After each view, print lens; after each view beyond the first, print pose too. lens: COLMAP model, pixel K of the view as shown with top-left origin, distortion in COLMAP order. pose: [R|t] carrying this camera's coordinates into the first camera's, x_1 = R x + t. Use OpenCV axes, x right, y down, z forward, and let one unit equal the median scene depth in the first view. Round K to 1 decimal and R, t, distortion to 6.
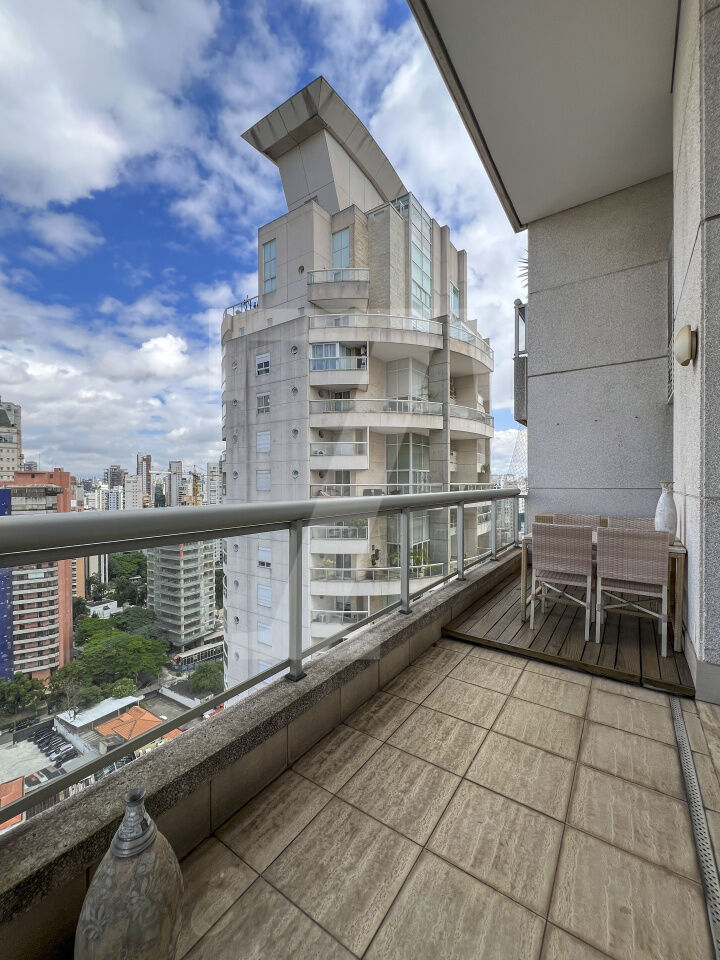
lens RADIAL K [[390.3, 0, 359.6], [0, 390.3, 482.9], [0, 0, 1]] dist [-0.001097, 0.000109]
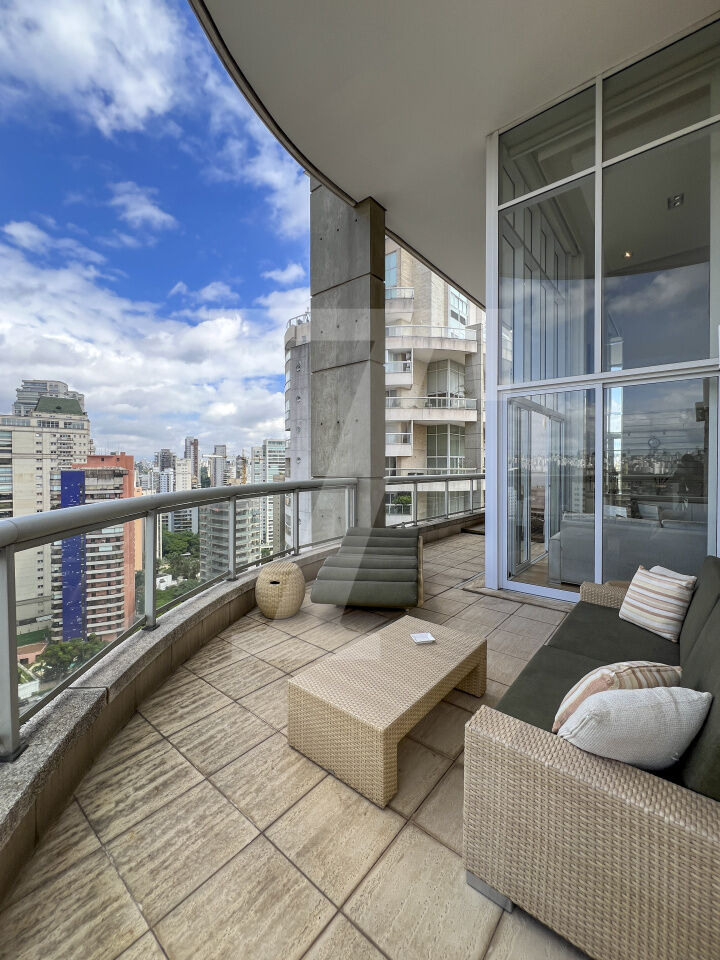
lens RADIAL K [[390.3, 0, 361.2], [0, 390.3, 465.4], [0, 0, 1]] dist [-0.001097, 0.000109]
pose [[0.996101, 0.005114, -0.088076, -0.006364], [-0.005405, 0.999981, -0.003061, -0.000510], [0.088059, 0.003525, 0.996109, -0.045825]]
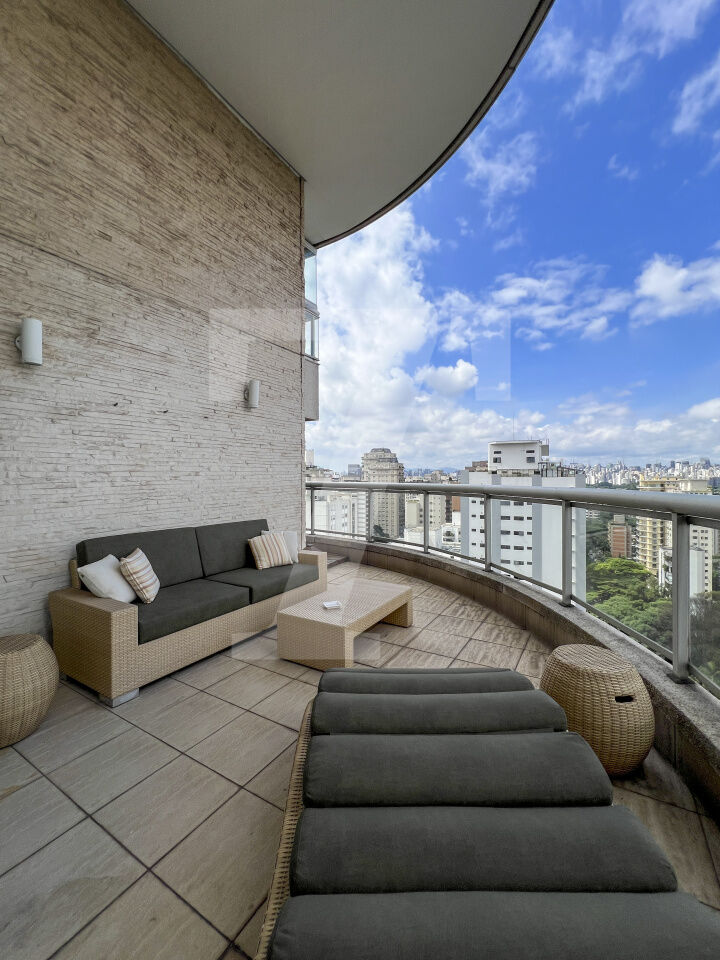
lens RADIAL K [[390.3, 0, 361.2], [0, 390.3, 478.7], [0, 0, 1]] dist [-0.001097, 0.000109]
pose [[-0.998323, 0.004957, -0.057674, 0.048855], [0.004494, 0.999957, 0.008150, 0.039373], [0.057712, 0.007877, -0.998302, 2.571716]]
